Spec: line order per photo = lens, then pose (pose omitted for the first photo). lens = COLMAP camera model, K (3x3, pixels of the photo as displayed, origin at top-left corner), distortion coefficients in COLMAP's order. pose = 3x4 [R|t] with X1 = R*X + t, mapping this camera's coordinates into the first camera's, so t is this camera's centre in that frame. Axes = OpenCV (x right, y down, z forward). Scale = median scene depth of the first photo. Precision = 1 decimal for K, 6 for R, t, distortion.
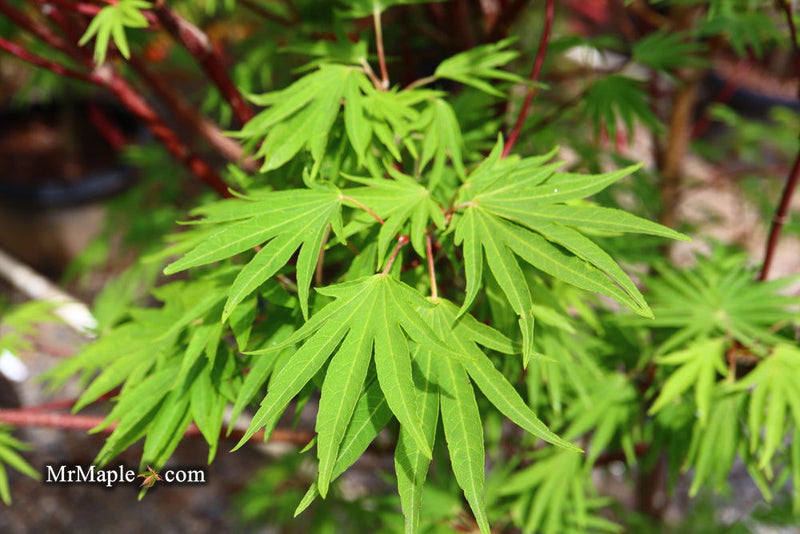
lens RADIAL K [[941.1, 0, 400.0], [0, 941.1, 267.0], [0, 0, 1]] dist [0.024541, 0.014642]
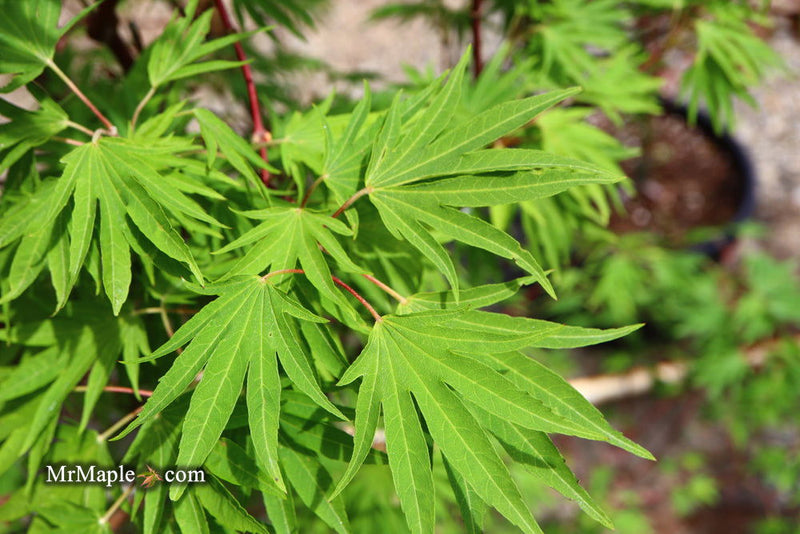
lens RADIAL K [[941.1, 0, 400.0], [0, 941.1, 267.0], [0, 0, 1]] dist [0.024541, 0.014642]
pose [[0.677945, -0.629855, 0.379043, -0.297353], [0.553879, 0.776685, 0.299964, -0.273590], [-0.483331, 0.006584, 0.875413, 0.226589]]
